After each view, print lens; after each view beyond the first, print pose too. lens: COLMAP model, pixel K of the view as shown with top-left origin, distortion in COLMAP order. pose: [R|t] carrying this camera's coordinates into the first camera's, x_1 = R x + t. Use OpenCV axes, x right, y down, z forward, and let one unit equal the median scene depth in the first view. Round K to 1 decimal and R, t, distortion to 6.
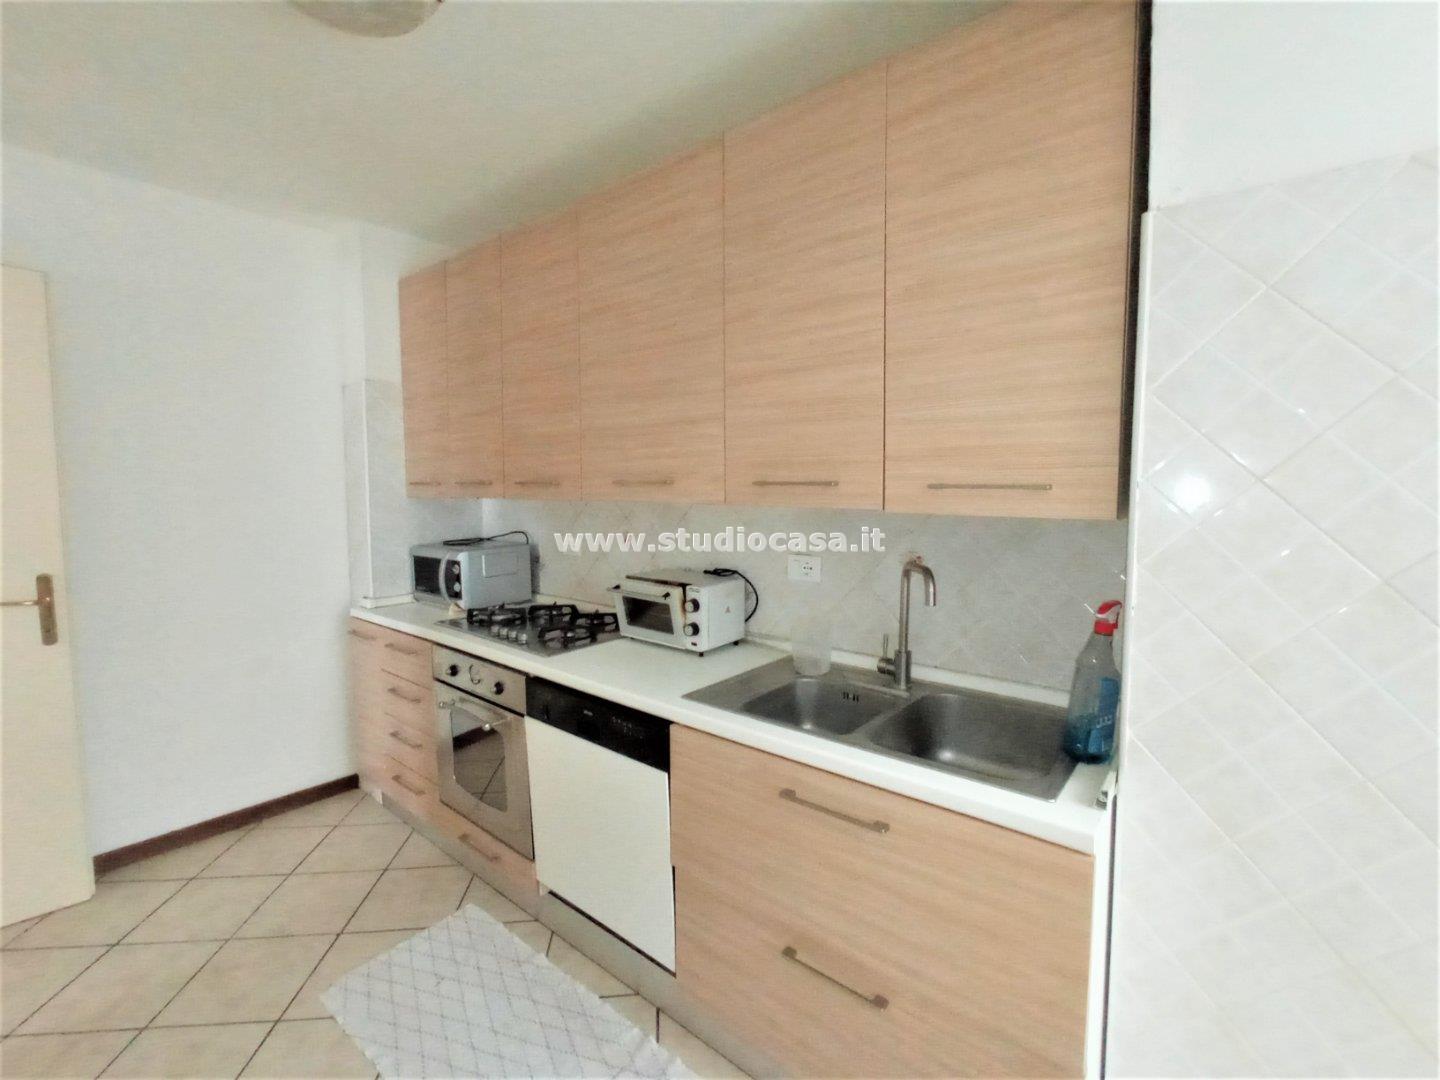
lens RADIAL K [[609.6, 0, 720.0], [0, 609.6, 540.0], [0, 0, 1]] dist [-0.001041, -0.000041]
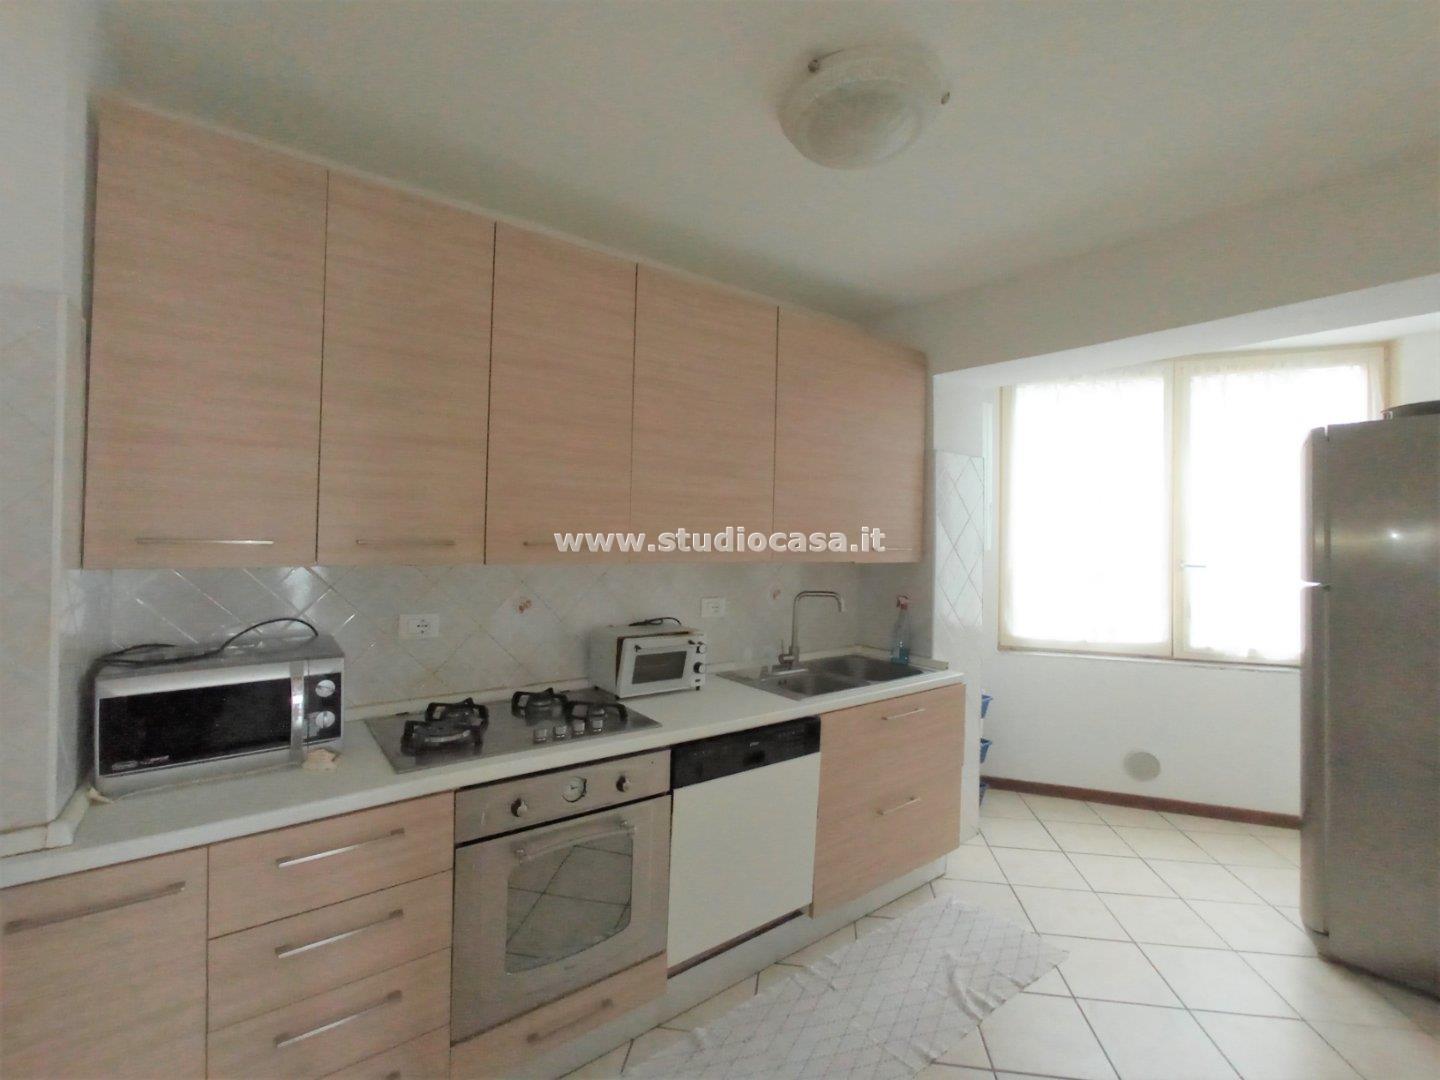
lens RADIAL K [[643.6, 0, 720.0], [0, 643.6, 540.0], [0, 0, 1]] dist [-0.002237, 0.000983]
pose [[0.241162, -0.000650, 0.970485, -1.277828], [0.062721, 0.997920, -0.014918, -0.081630], [-0.968456, 0.064467, 0.240701, 0.666163]]
